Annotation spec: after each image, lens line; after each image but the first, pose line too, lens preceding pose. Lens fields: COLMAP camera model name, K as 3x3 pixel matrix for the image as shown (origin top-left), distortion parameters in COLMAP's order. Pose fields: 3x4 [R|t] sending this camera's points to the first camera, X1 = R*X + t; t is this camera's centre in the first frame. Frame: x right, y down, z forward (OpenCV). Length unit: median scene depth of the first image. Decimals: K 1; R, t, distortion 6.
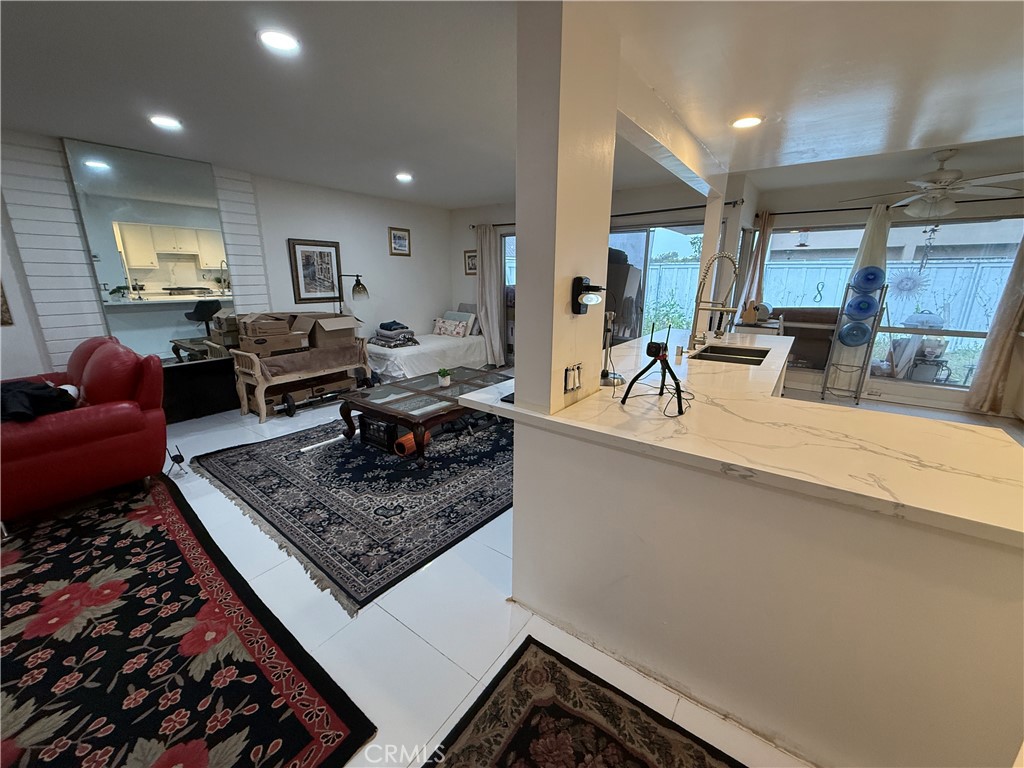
lens RADIAL K [[406.1, 0, 509.8], [0, 406.1, 382.2], [0, 0, 1]] dist [-0.000214, 0.000270]
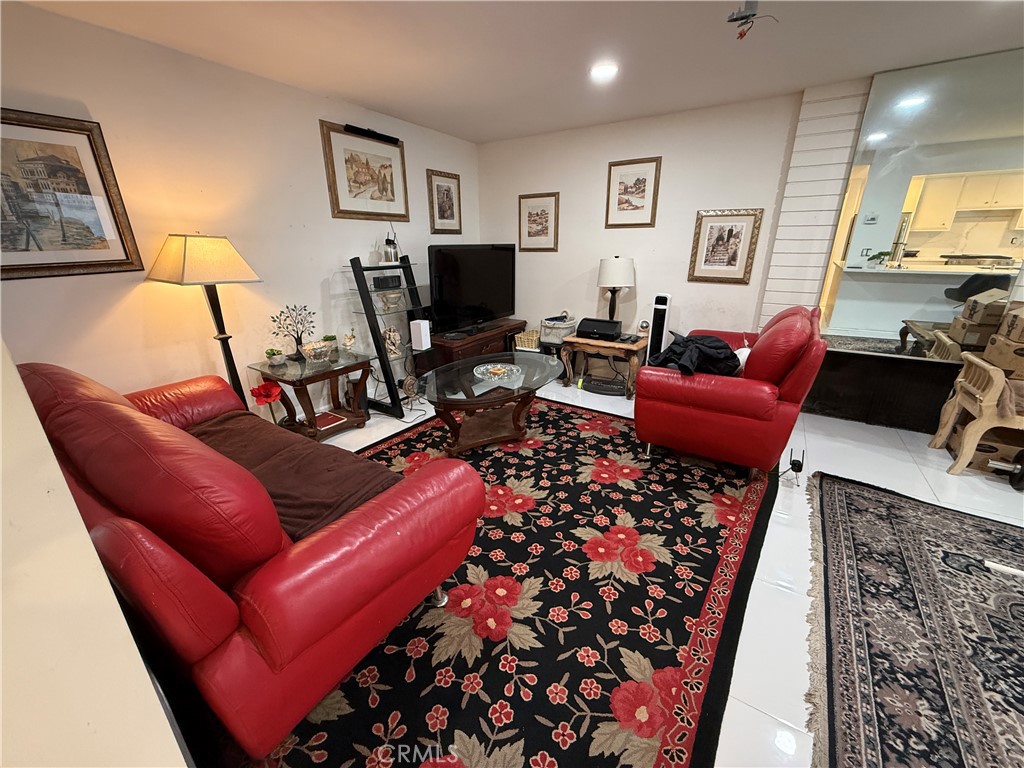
lens RADIAL K [[406.1, 0, 507.4], [0, 406.1, 382.3], [0, 0, 1]] dist [-0.000214, 0.000270]
pose [[0.056384, 0.321428, -0.945254, -0.104516], [-0.247486, 0.921712, 0.298660, -0.055654], [0.967249, 0.217097, 0.131519, 0.237013]]
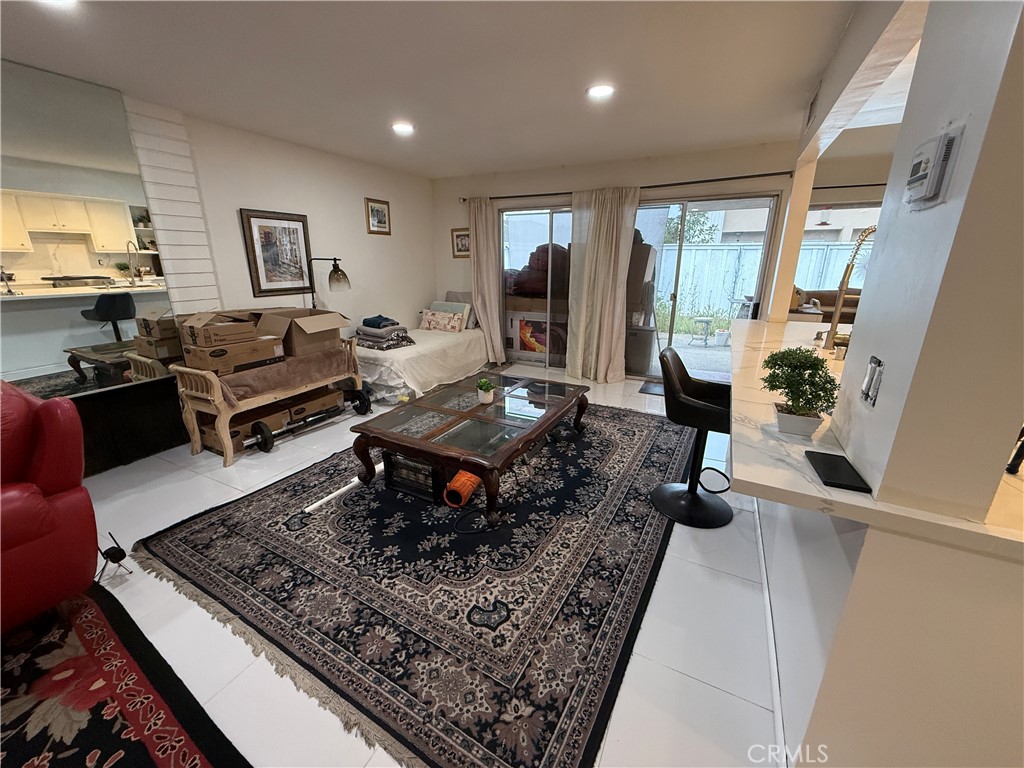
lens RADIAL K [[406.1, 0, 509.2], [0, 406.1, 381.5], [0, 0, 1]] dist [-0.000214, 0.000270]
pose [[0.988276, -0.050052, 0.144239, -0.239283], [0.044765, 0.998209, 0.039673, -0.062344], [-0.145967, -0.032751, 0.988747, 0.245194]]
